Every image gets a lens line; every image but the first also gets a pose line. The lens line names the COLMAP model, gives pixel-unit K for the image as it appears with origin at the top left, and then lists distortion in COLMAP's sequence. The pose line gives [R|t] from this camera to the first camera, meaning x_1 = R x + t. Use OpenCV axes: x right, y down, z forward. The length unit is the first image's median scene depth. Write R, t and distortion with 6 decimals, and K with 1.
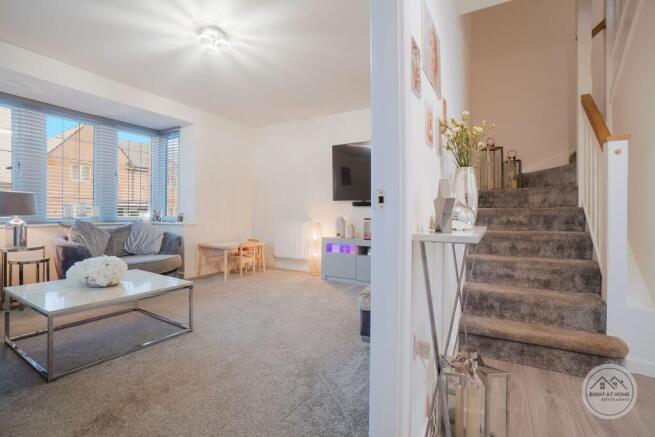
lens RADIAL K [[304.7, 0, 318.4], [0, 304.7, 212.2], [0, 0, 1]] dist [-0.054022, 0.019543]
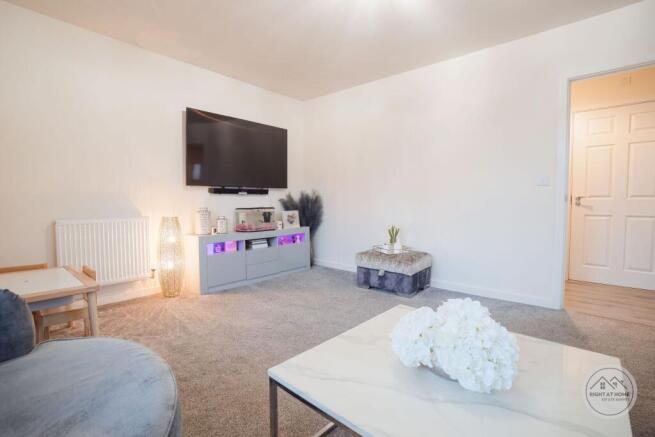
lens RADIAL K [[304.7, 0, 318.4], [0, 304.7, 212.2], [0, 0, 1]] dist [-0.054022, 0.019543]
pose [[0.214477, -0.048076, 0.975545, -0.726770], [0.002491, 0.998812, 0.048675, -0.010433], [-0.976726, -0.008010, 0.214342, 0.672154]]
